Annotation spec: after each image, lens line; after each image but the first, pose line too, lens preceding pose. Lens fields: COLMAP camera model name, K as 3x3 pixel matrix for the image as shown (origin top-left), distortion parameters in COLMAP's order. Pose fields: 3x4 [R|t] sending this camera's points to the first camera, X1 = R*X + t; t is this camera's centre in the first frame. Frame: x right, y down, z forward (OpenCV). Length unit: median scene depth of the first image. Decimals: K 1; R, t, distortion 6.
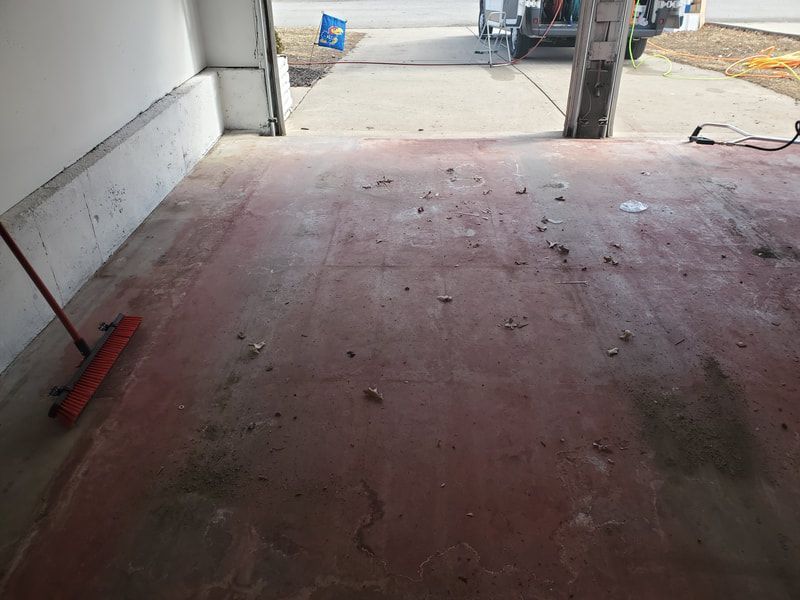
lens RADIAL K [[627.4, 0, 405.9], [0, 627.4, 287.9], [0, 0, 1]] dist [0.022285, -0.003654]
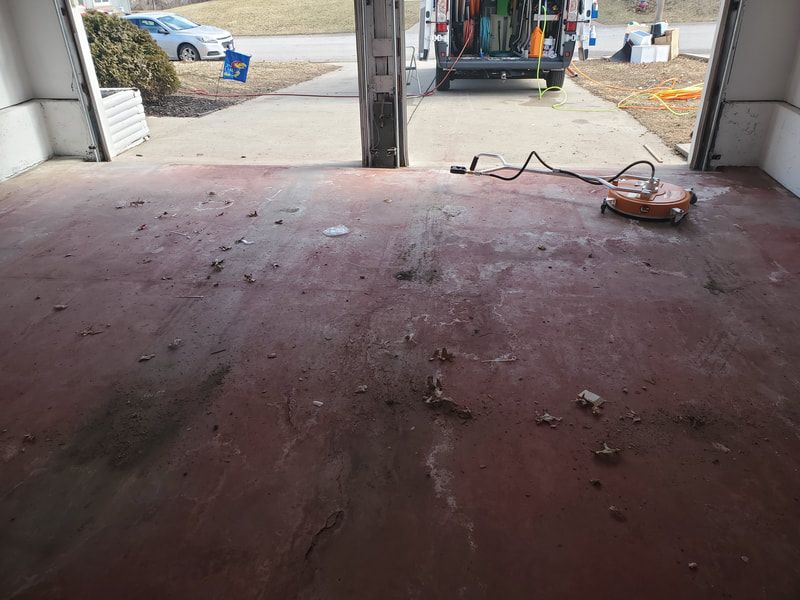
lens RADIAL K [[627.4, 0, 398.0], [0, 627.4, 289.8], [0, 0, 1]] dist [0.022285, -0.003654]
pose [[0.994521, 0.028644, -0.100532, 0.450678], [-0.032857, 0.998639, -0.040504, 0.007212], [0.099235, 0.043586, 0.994109, -0.022623]]
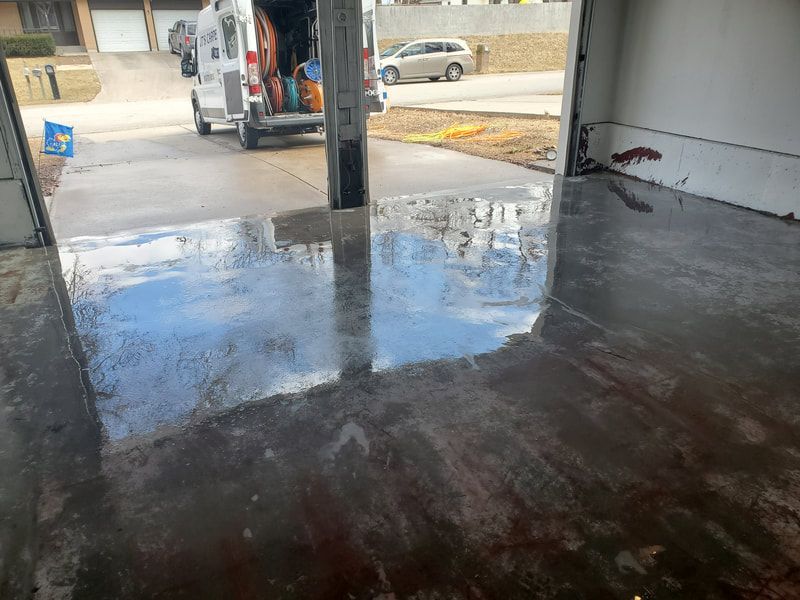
lens RADIAL K [[627.4, 0, 392.3], [0, 627.4, 303.6], [0, 0, 1]] dist [0.022285, -0.003654]
pose [[0.904197, -0.188181, 0.383426, -0.122630], [0.228853, 0.971426, -0.062918, 0.023843], [-0.360630, 0.144638, 0.921426, -0.056638]]
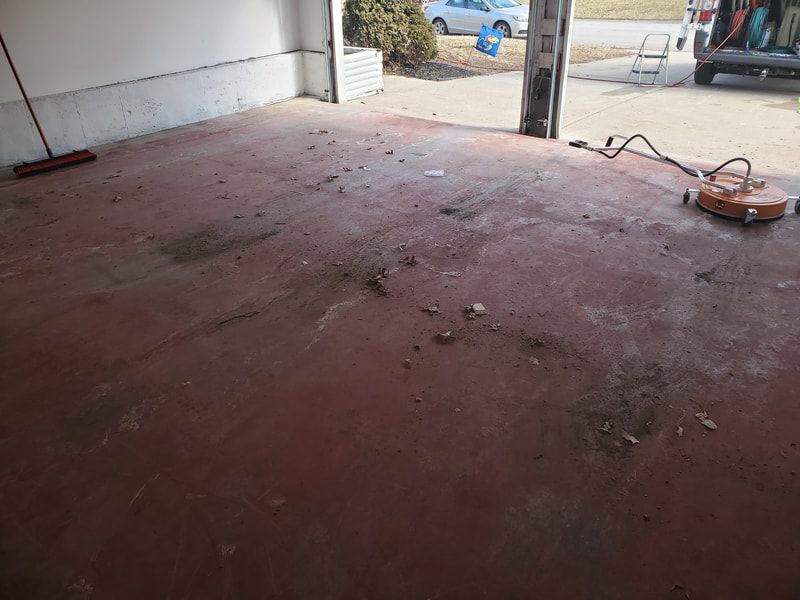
lens RADIAL K [[627.4, 0, 392.4], [0, 627.4, 292.8], [0, 0, 1]] dist [0.022285, -0.003654]
pose [[0.805848, 0.276813, -0.523435, 0.807590], [-0.287634, 0.955693, 0.062586, 0.038604], [0.517568, 0.100122, 0.849764, -0.082071]]
